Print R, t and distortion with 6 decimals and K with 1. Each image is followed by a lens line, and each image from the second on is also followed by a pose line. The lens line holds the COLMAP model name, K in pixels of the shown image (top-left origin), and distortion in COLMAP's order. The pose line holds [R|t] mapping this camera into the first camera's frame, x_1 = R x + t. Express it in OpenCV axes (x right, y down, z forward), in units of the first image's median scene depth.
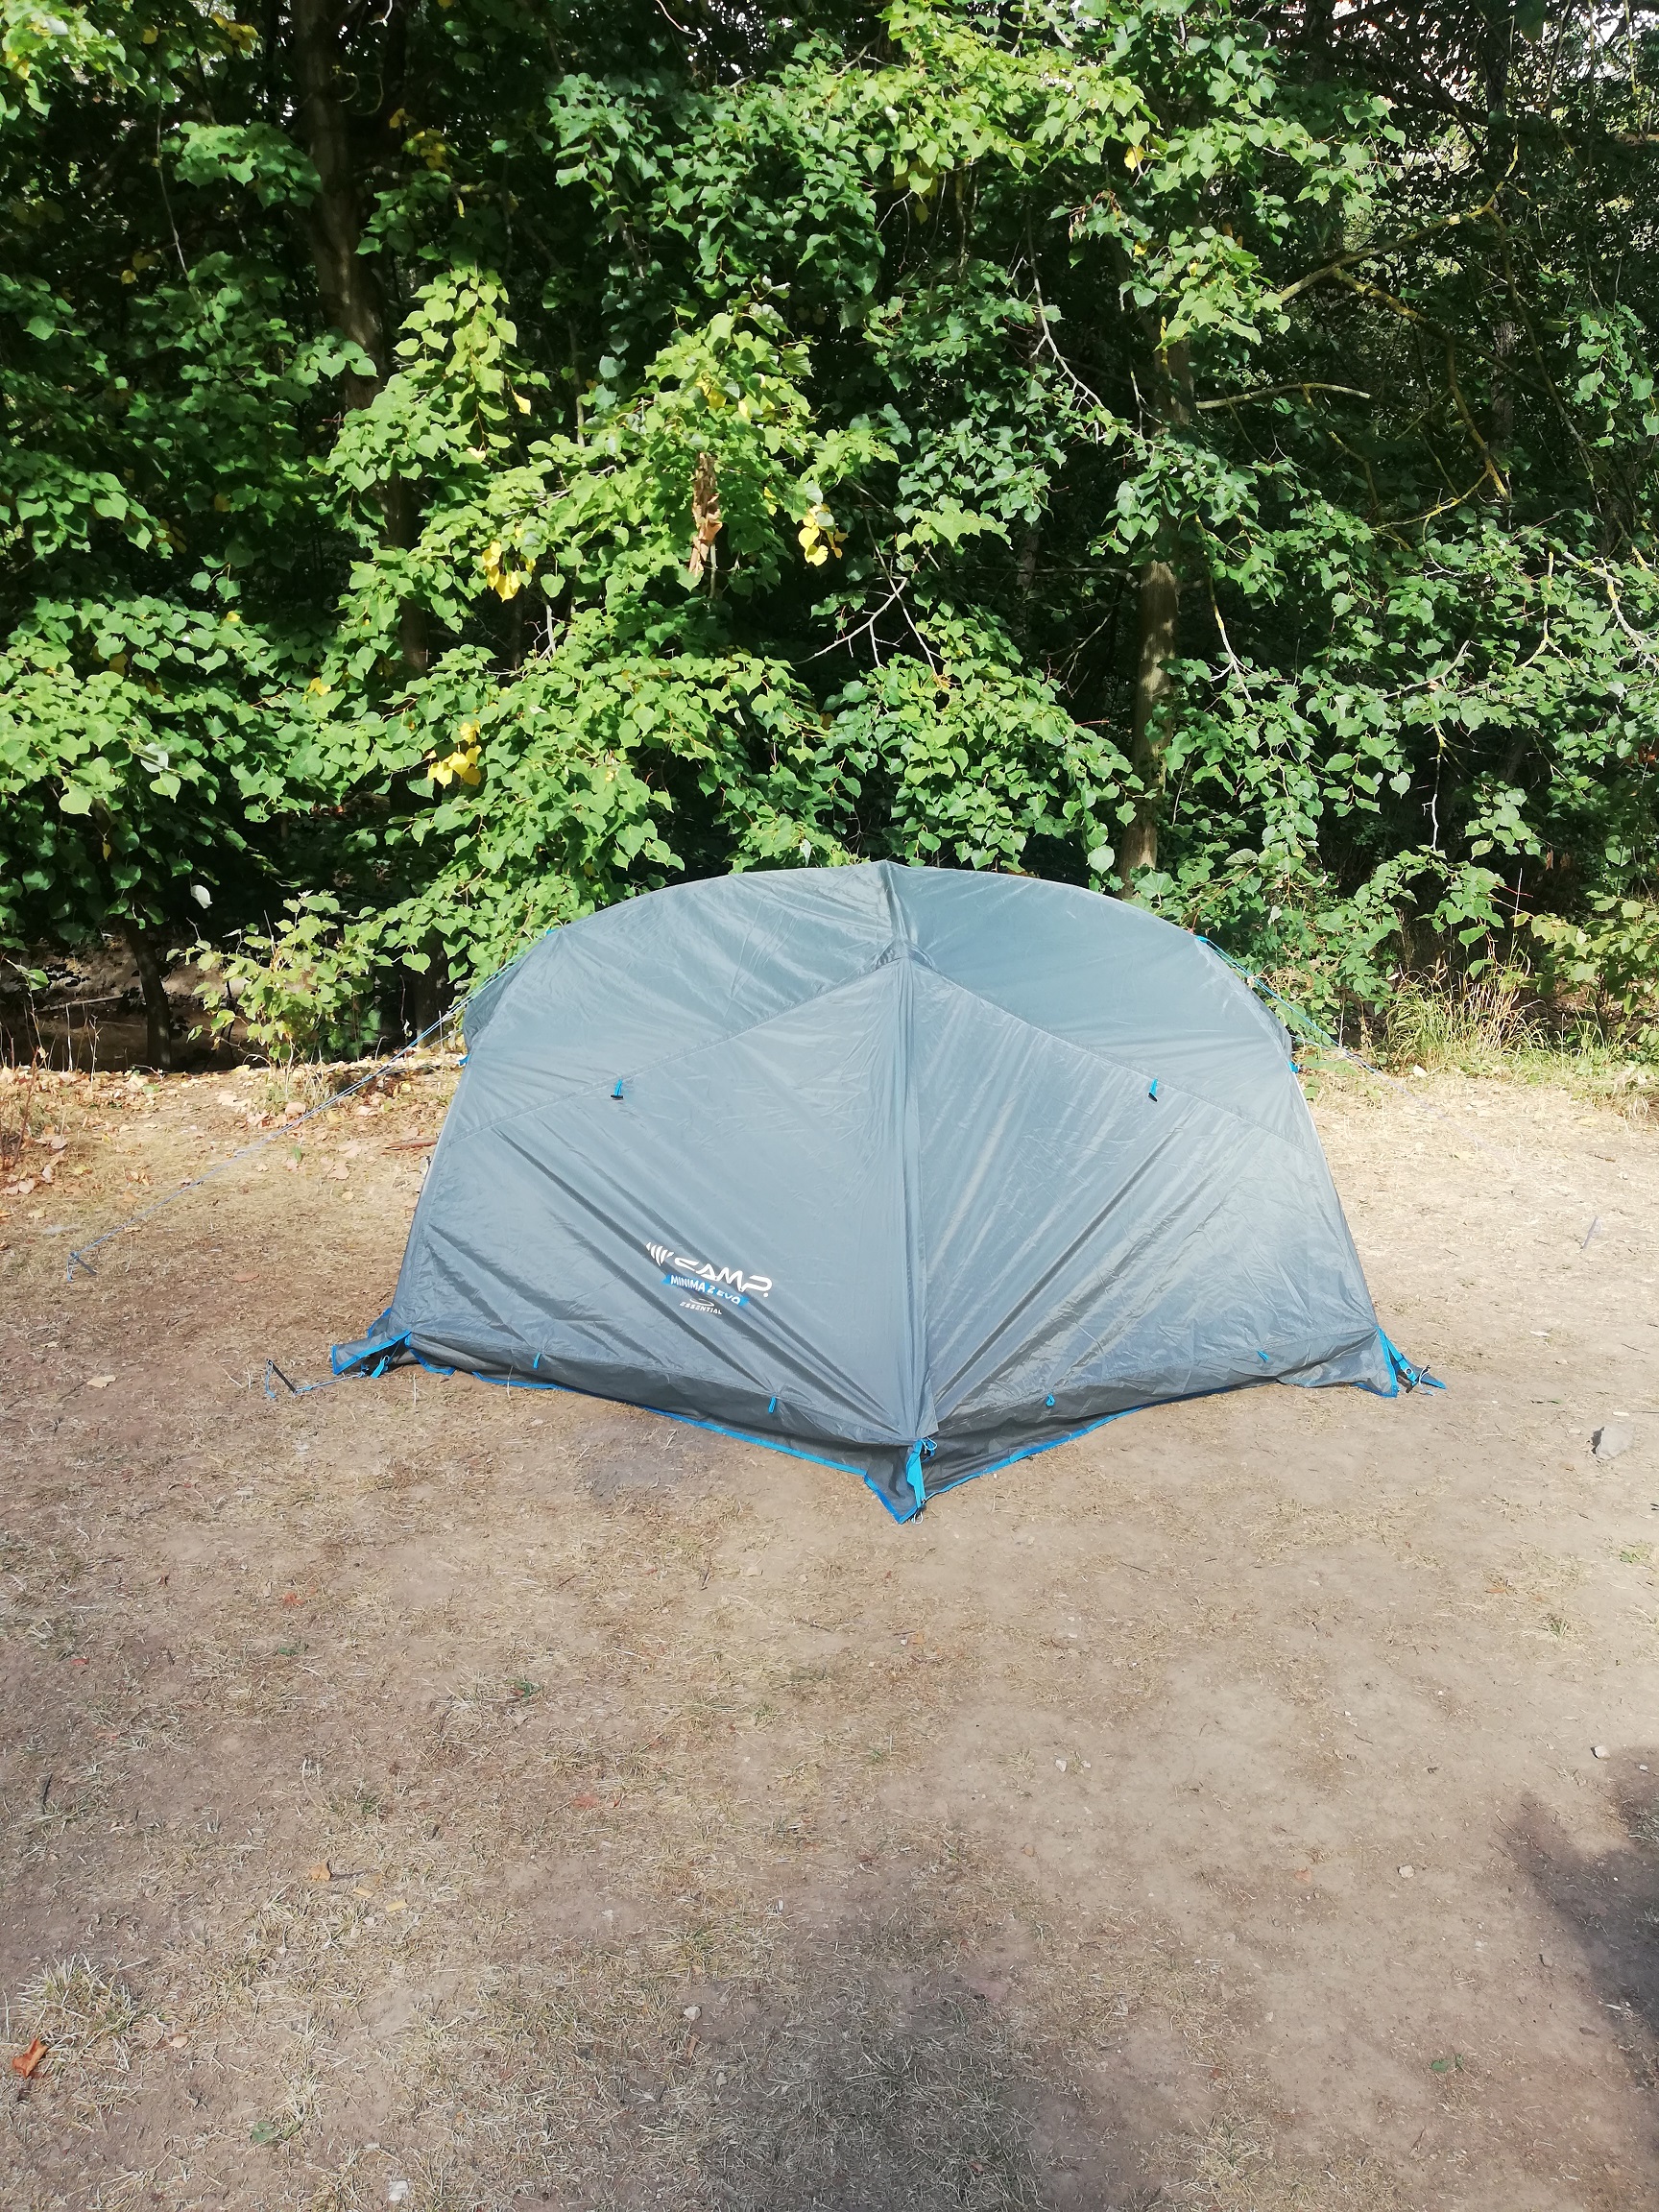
lens RADIAL K [[1721.8, 0, 849.8], [0, 1721.8, 1102.3], [0, 0, 1]] dist [0.042307, -0.065578]
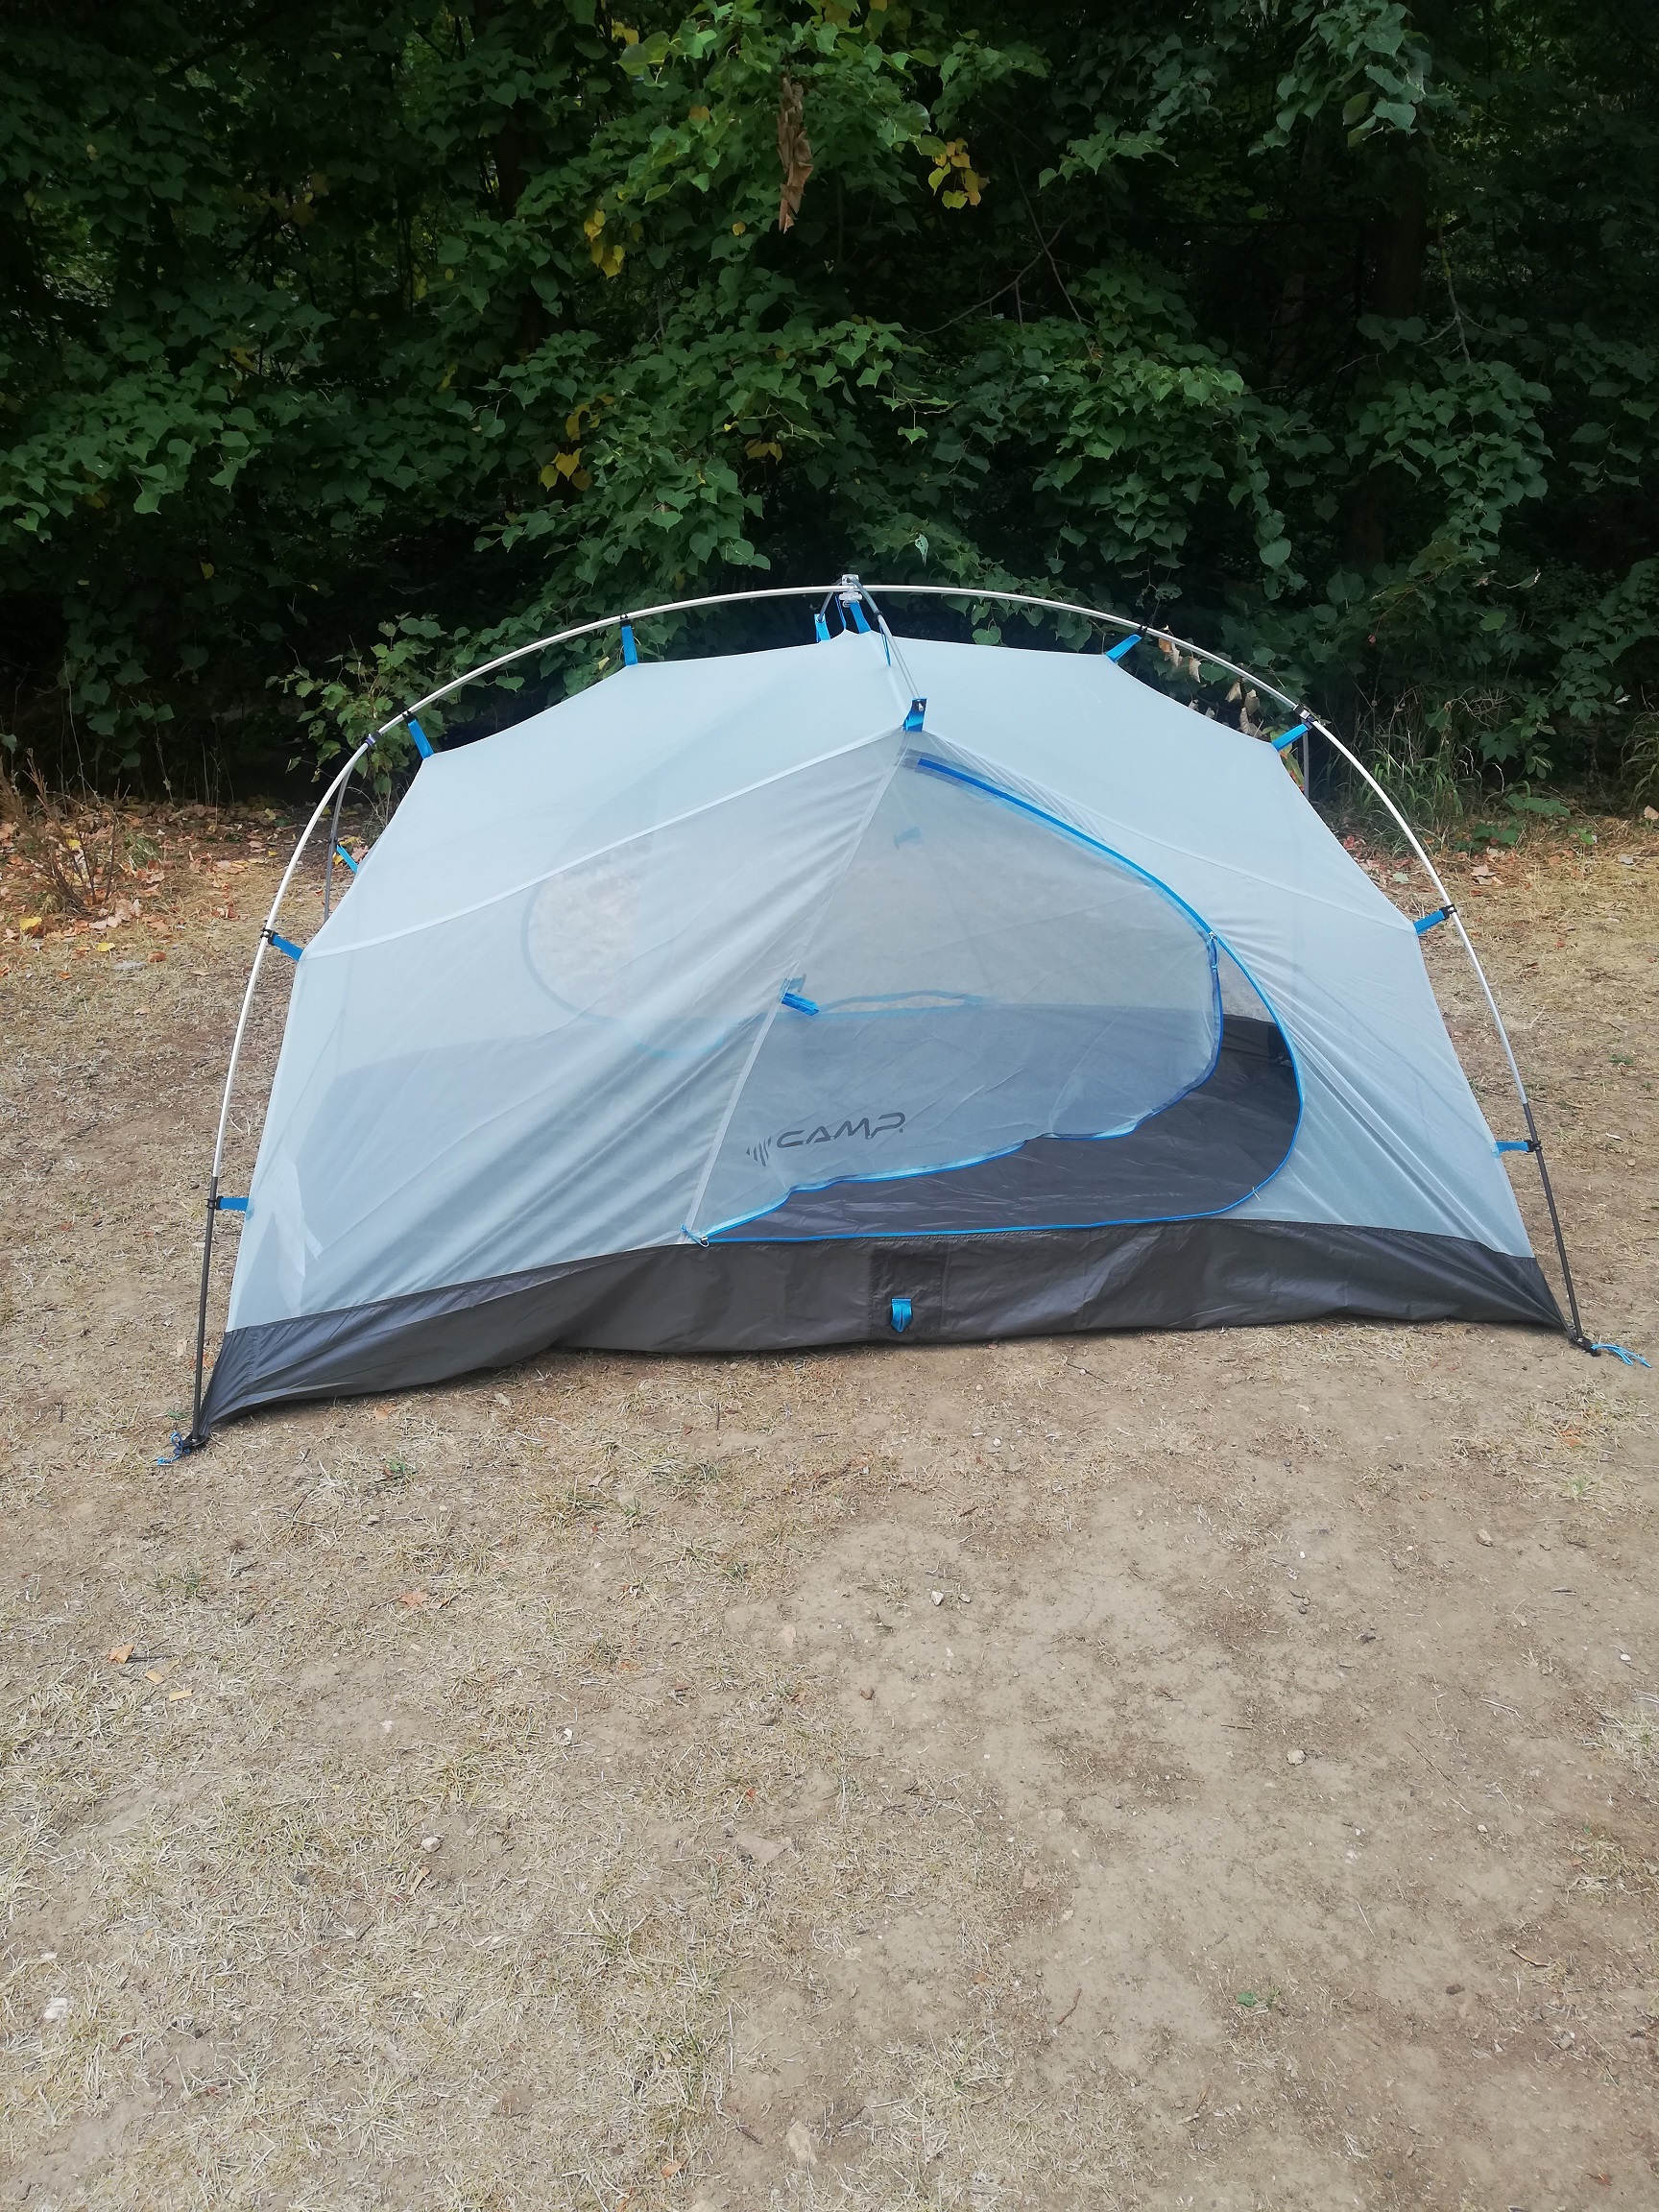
lens RADIAL K [[1760.6, 0, 824.2], [0, 1760.6, 1113.8], [0, 0, 1]] dist [0.003926, -0.013359]
pose [[0.984752, 0.028423, -0.171624, 0.203132], [-0.002036, 0.988377, 0.152009, 0.004601], [0.173950, -0.149342, 0.973365, 0.151414]]
